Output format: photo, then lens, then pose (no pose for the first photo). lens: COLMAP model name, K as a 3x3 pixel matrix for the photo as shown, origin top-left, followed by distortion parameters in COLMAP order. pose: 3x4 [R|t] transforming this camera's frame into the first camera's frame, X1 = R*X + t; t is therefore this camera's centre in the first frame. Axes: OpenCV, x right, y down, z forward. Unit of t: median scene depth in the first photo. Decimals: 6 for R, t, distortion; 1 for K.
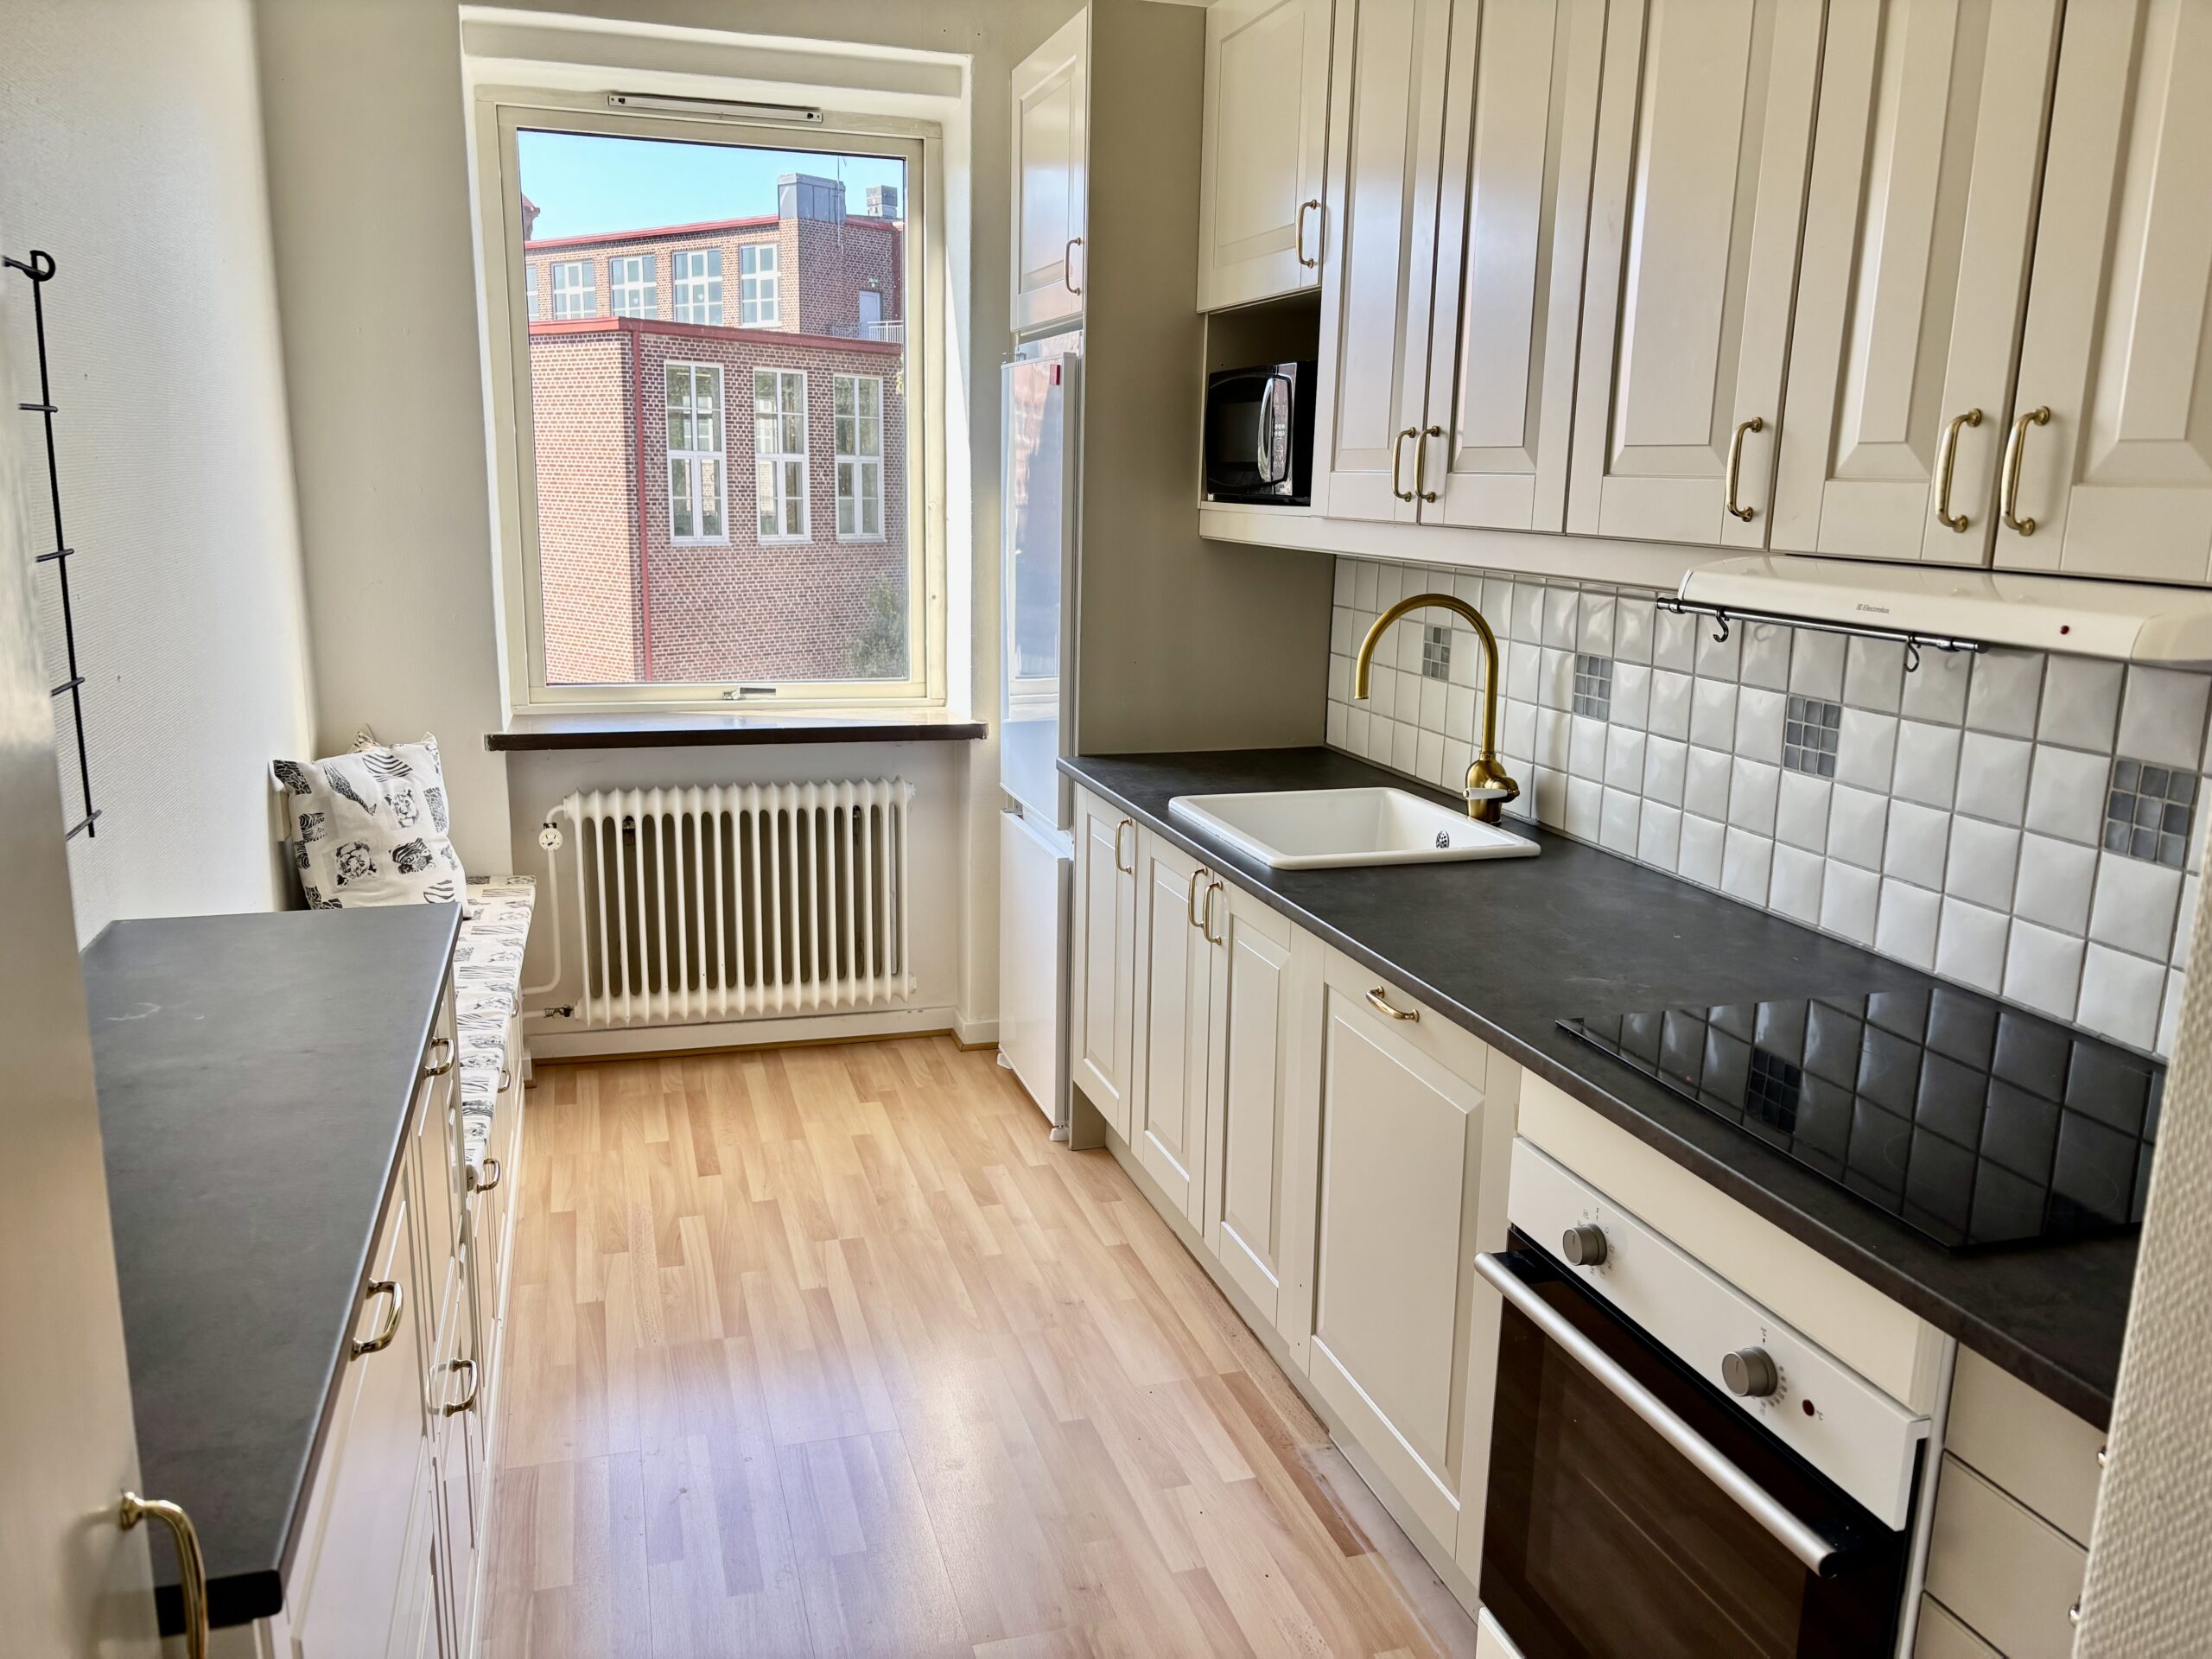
lens RADIAL K [[1708.1, 0, 1076.2], [0, 1708.1, 831.0], [0, 0, 1]] dist [0.041267, -0.048923]
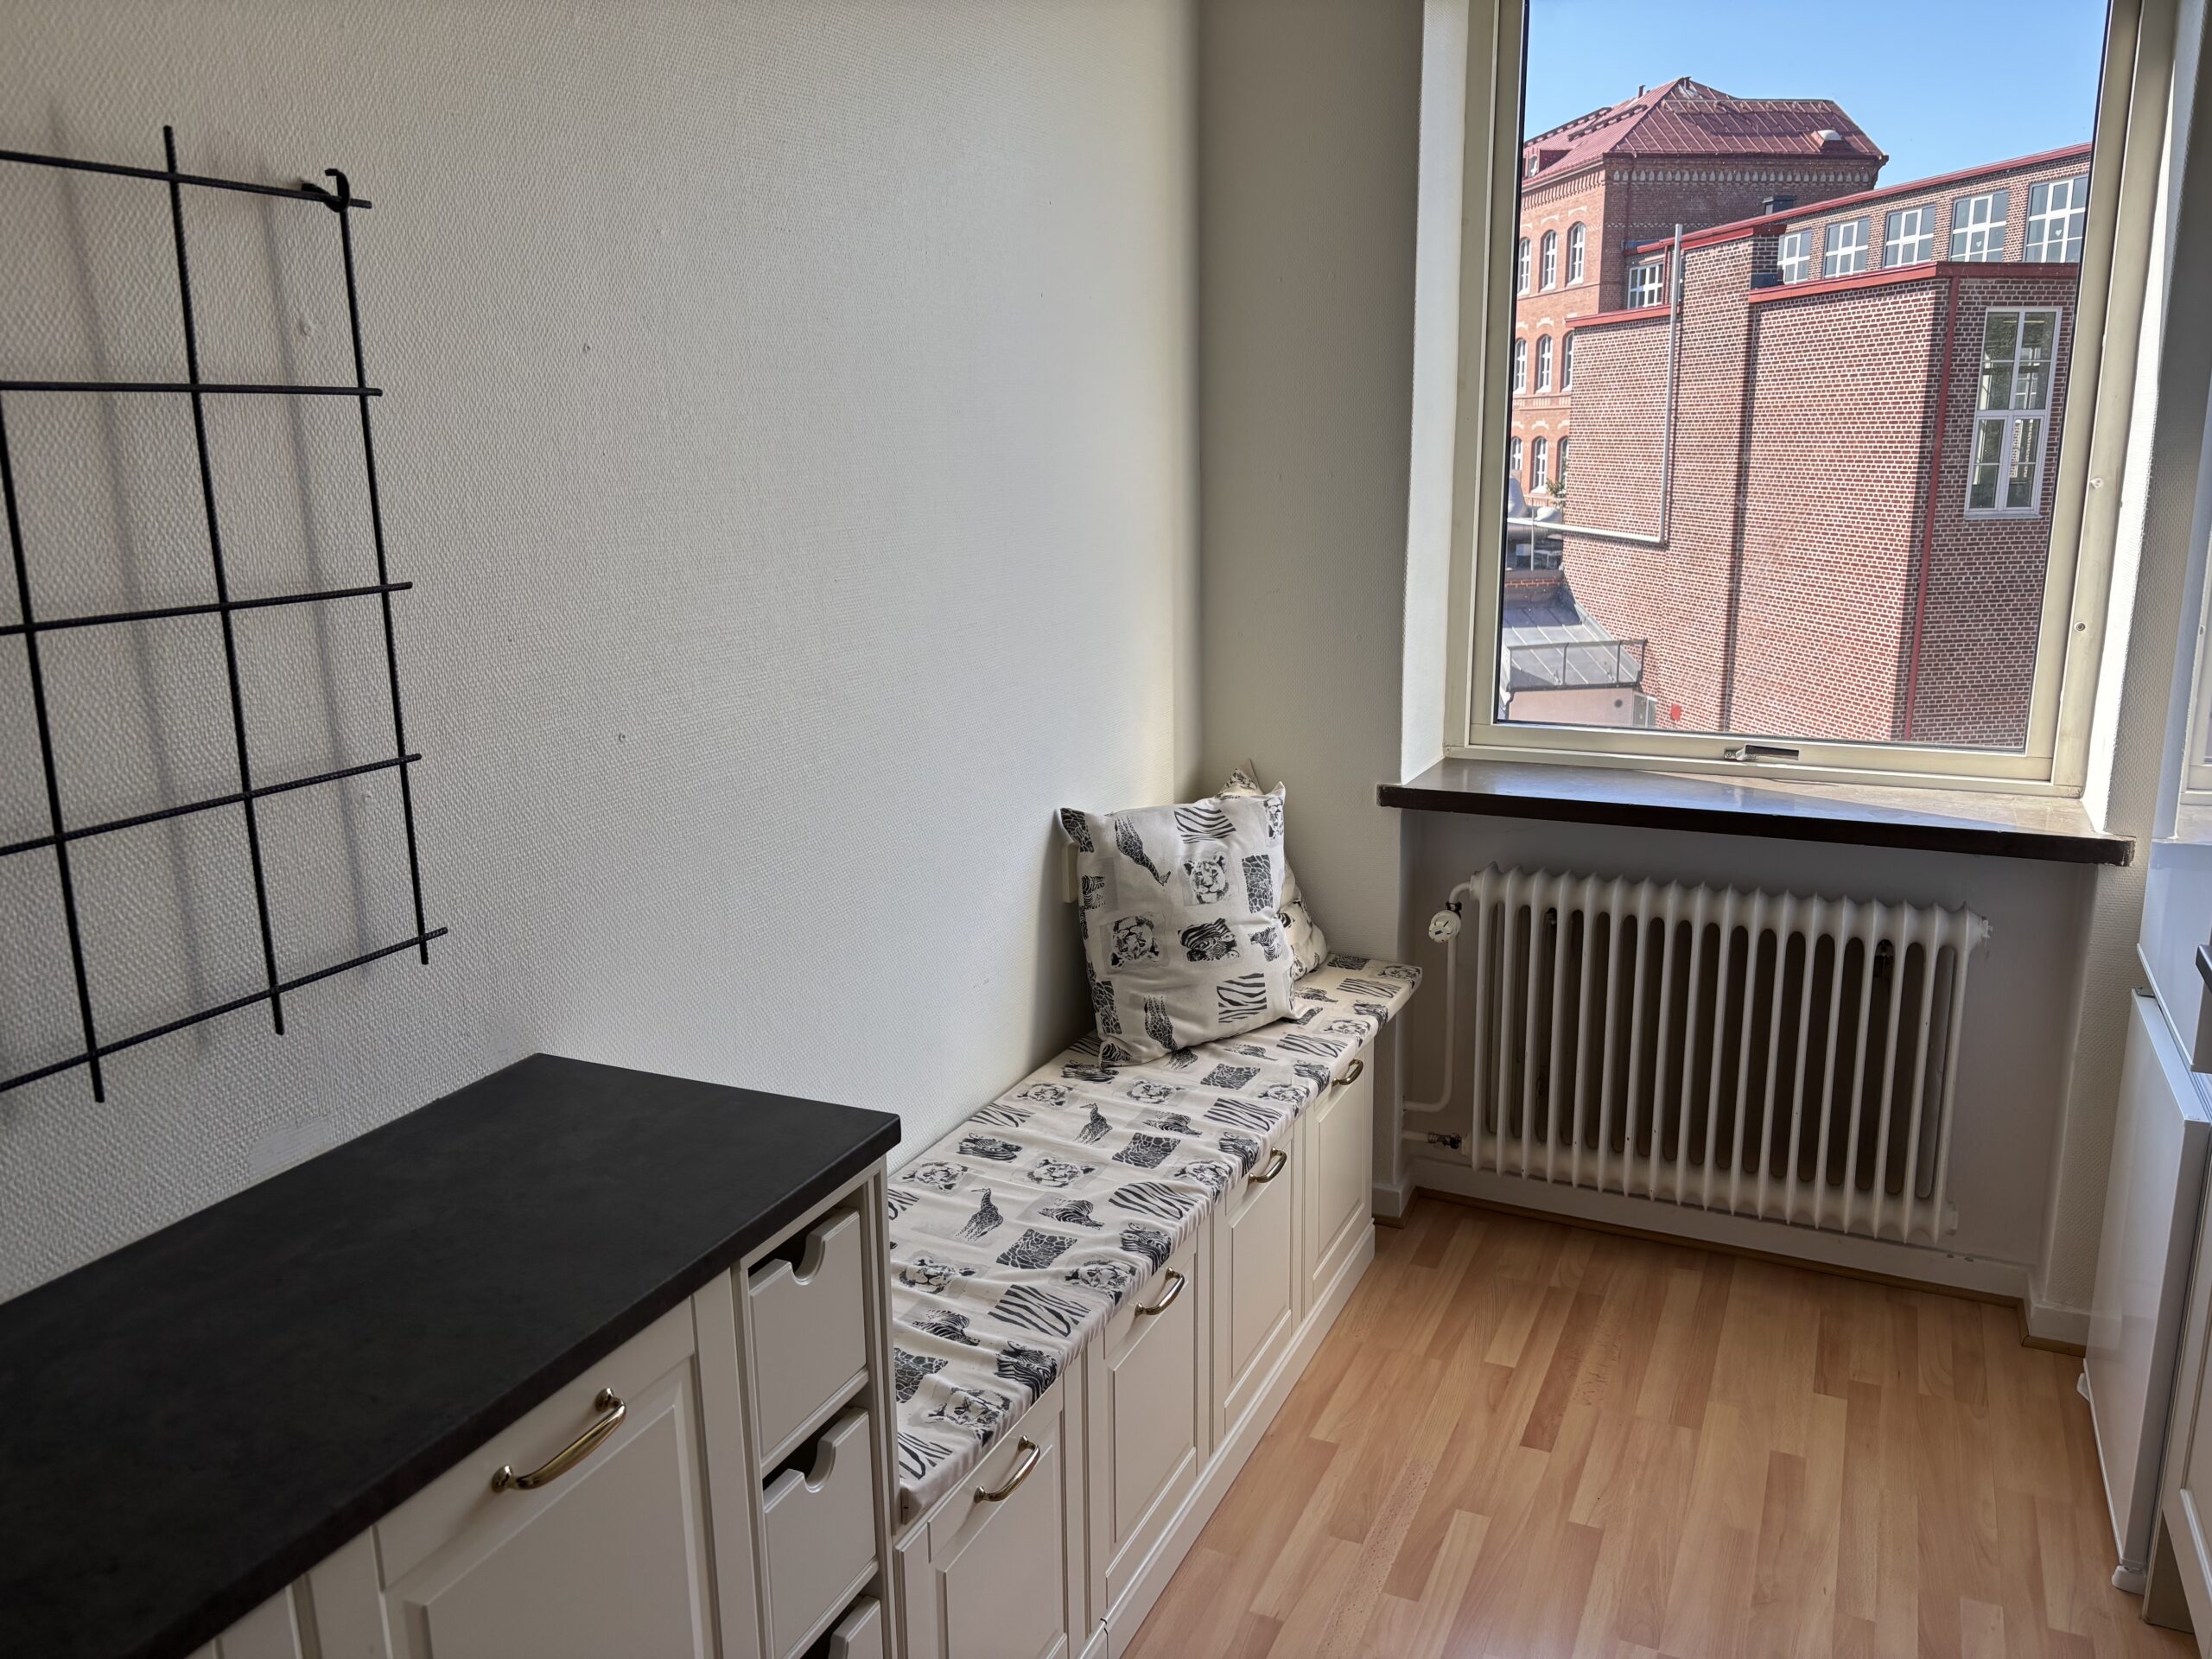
lens RADIAL K [[1708.1, 0, 1076.2], [0, 1708.1, 831.0], [0, 0, 1]] dist [0.041267, -0.048923]
pose [[0.756109, 0.120975, -0.643168, 0.059699], [-0.110430, 0.992259, 0.056815, -0.062544], [0.645062, 0.028067, 0.763615, 0.298290]]
